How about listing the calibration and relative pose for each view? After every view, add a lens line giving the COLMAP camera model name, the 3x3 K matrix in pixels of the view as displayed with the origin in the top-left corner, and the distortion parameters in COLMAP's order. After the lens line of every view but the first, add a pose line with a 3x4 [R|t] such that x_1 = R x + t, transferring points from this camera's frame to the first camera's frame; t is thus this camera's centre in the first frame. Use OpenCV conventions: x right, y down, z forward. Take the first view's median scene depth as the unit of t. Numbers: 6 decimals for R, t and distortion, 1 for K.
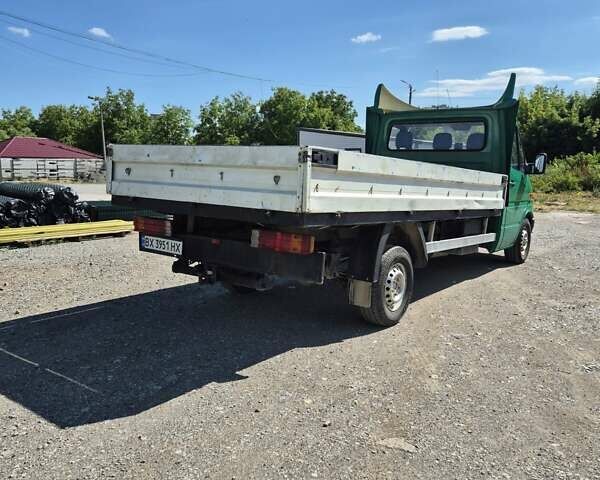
lens RADIAL K [[538.3, 0, 300.4], [0, 538.3, 238.4], [0, 0, 1]] dist [0.073324, -0.022809]
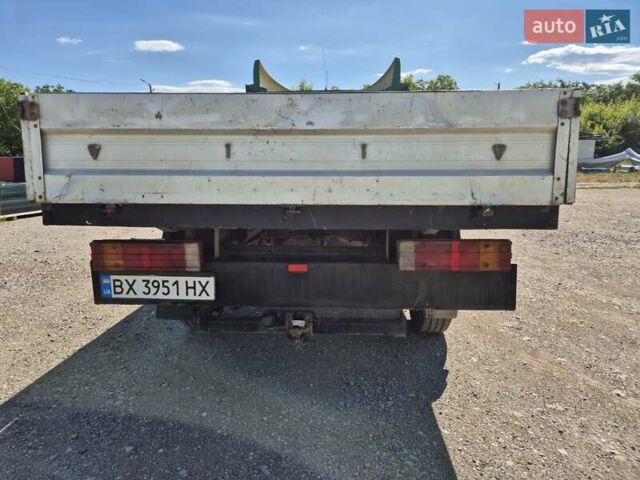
lens RADIAL K [[430.8, 0, 317.3], [0, 430.8, 243.6], [0, 0, 1]] dist [0.077131, -0.067329]
pose [[0.831848, -0.132523, 0.538950, -0.367084], [0.100042, 0.990971, 0.089259, -0.057538], [-0.545913, -0.020332, 0.837595, 0.564628]]
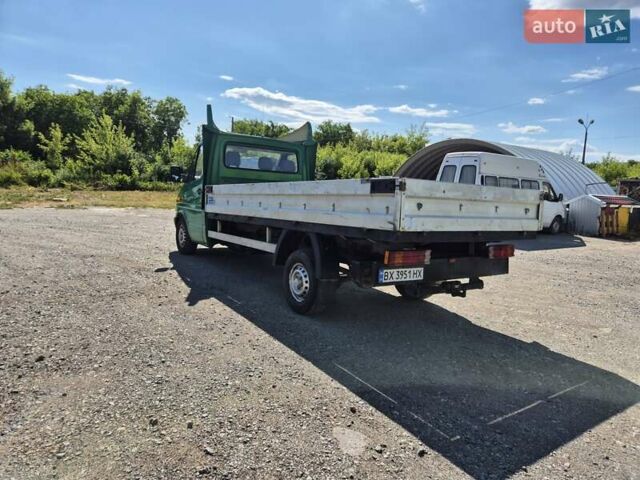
lens RADIAL K [[430.8, 0, 317.3], [0, 430.8, 243.6], [0, 0, 1]] dist [0.077131, -0.067329]
pose [[0.332734, -0.126926, 0.934440, -1.115214], [0.074297, 0.991349, 0.108200, -0.154657], [-0.940090, 0.033424, 0.339285, 0.901387]]
